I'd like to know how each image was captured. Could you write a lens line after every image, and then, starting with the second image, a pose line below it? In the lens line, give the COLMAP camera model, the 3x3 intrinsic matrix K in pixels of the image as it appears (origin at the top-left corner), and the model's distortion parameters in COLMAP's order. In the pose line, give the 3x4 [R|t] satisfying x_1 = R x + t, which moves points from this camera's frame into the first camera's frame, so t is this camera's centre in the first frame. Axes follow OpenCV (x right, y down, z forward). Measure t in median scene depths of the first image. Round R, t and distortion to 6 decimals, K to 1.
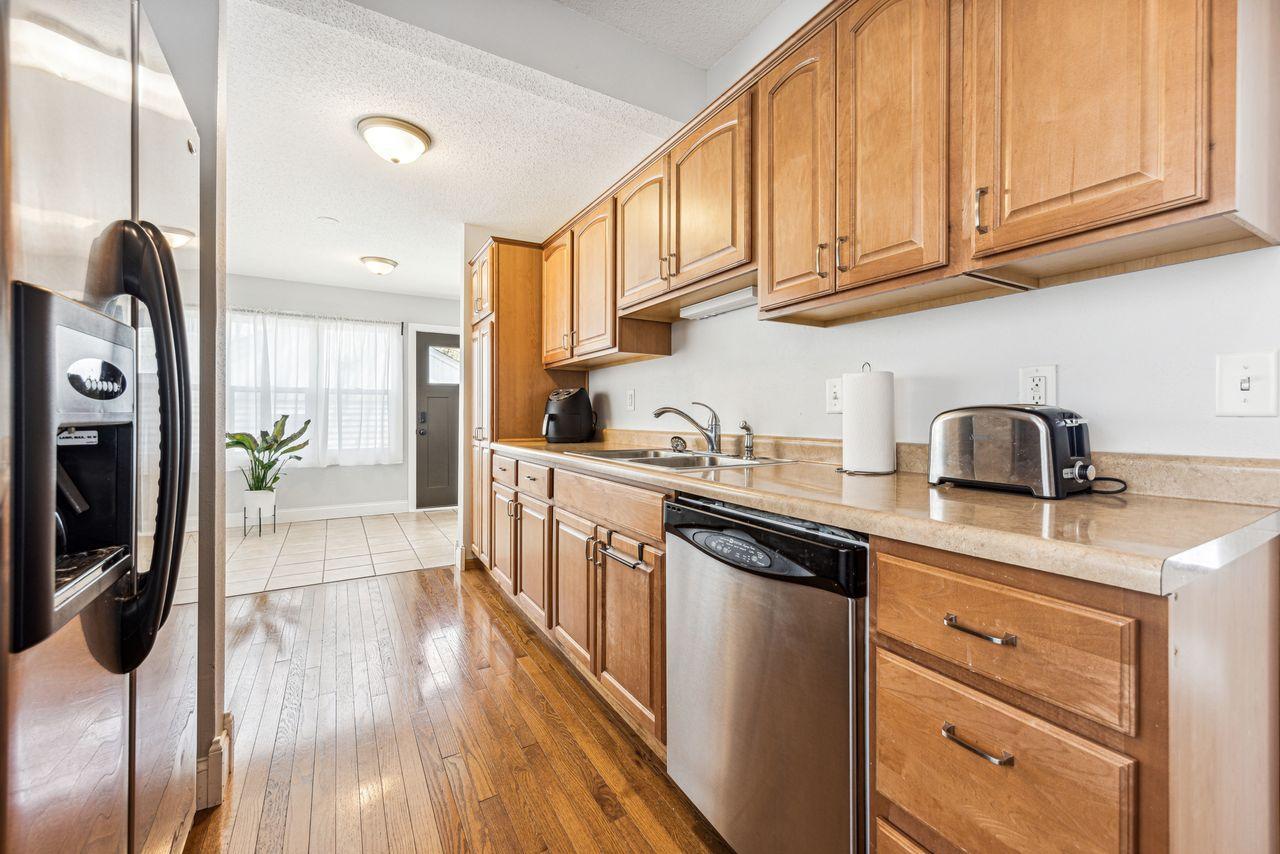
lens RADIAL K [[515.4, 0, 640.5], [0, 515.4, 416.0], [0, 0, 1]] dist [0.001606, 0.000045]
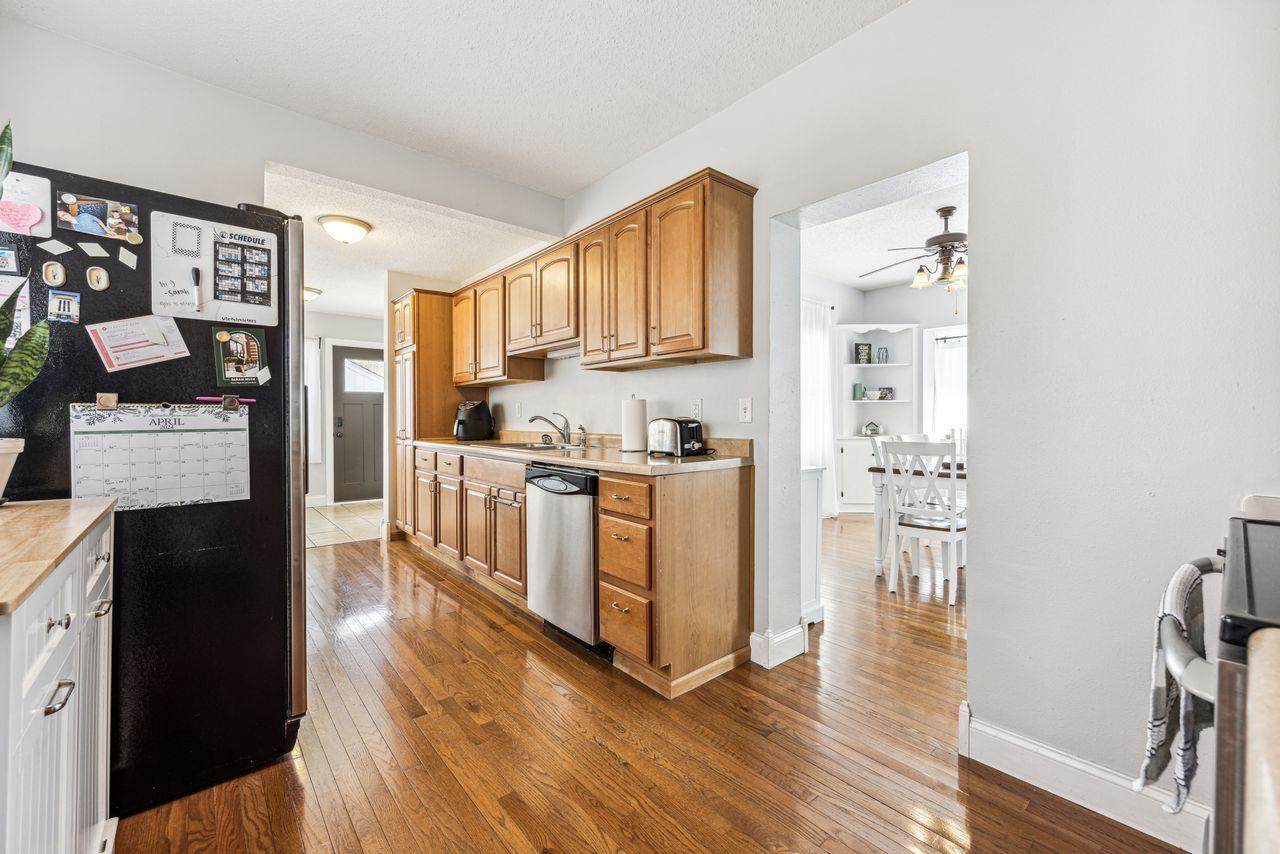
lens RADIAL K [[515.4, 0, 645.0], [0, 515.4, 423.3], [0, 0, 1]] dist [0.001606, 0.000045]
pose [[0.983665, -0.004355, 0.179959, 0.064607], [0.002533, 0.999943, 0.010350, -0.007105], [-0.179994, -0.009725, 0.983620, -0.444882]]
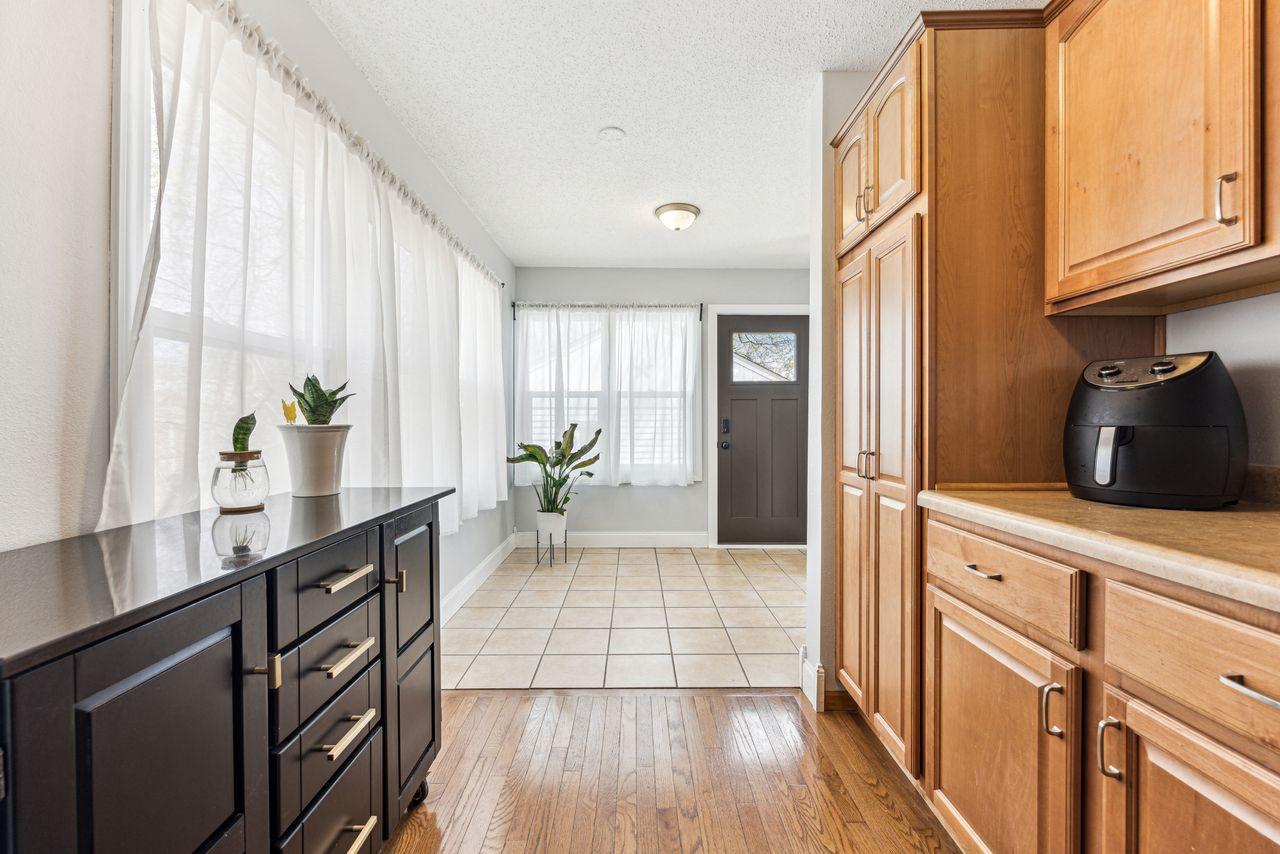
lens RADIAL K [[515.4, 0, 634.4], [0, 515.4, 425.1], [0, 0, 1]] dist [0.001606, 0.000045]
pose [[0.860028, 0.002791, -0.510240, -0.277790], [0.000577, 0.999979, 0.006443, -0.007472], [0.510247, -0.005835, 0.860008, 0.509916]]
